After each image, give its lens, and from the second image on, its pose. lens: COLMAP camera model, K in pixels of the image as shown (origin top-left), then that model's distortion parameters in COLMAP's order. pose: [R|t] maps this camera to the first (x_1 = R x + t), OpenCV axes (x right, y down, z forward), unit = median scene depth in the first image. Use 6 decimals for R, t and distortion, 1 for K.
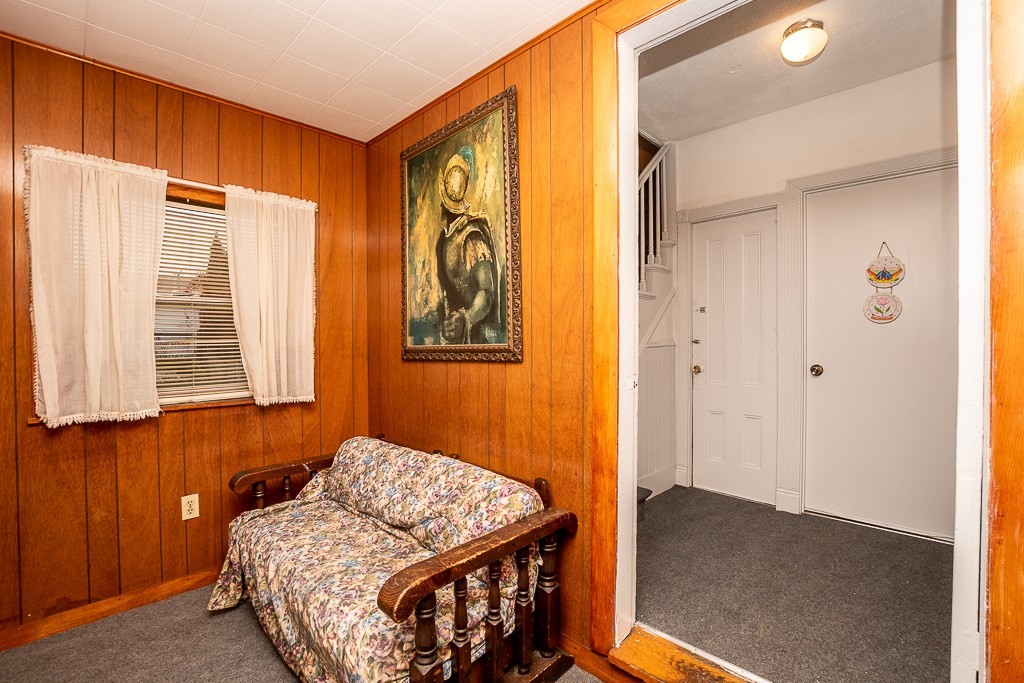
lens RADIAL K [[452.6, 0, 511.1], [0, 452.6, 340.3], [0, 0, 1]] dist [-0.027711, 0.000166]
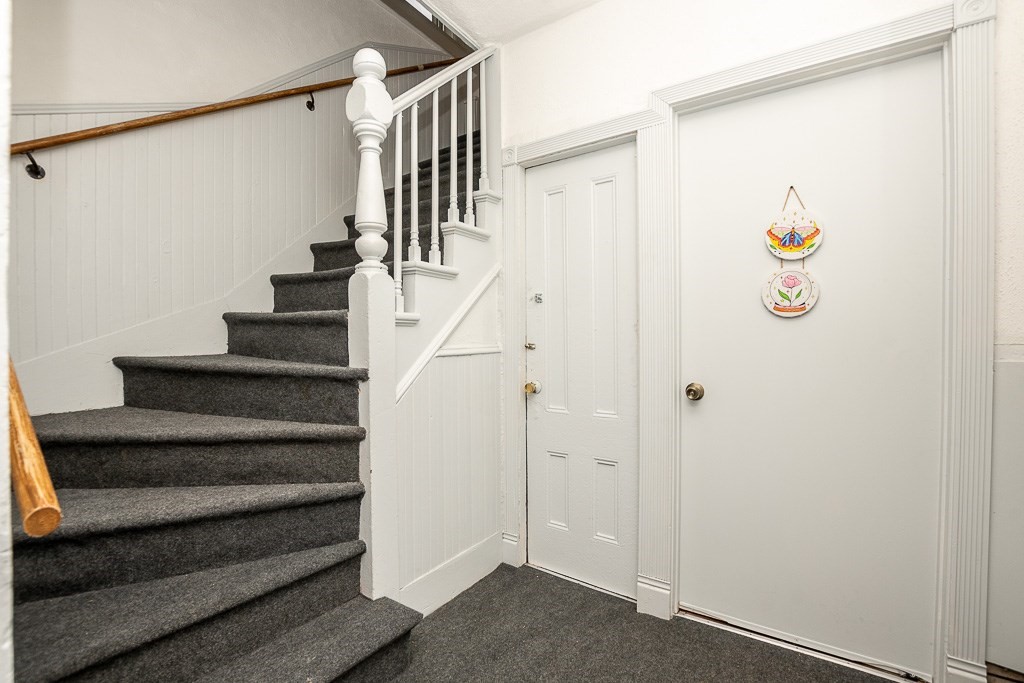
lens RADIAL K [[452.6, 0, 511.4], [0, 452.6, 343.6], [0, 0, 1]] dist [-0.027711, 0.000166]
pose [[0.984669, -0.002757, 0.174411, 0.309468], [0.002659, 0.999996, 0.000796, -0.002848], [-0.174412, -0.000320, 0.984673, 0.406569]]
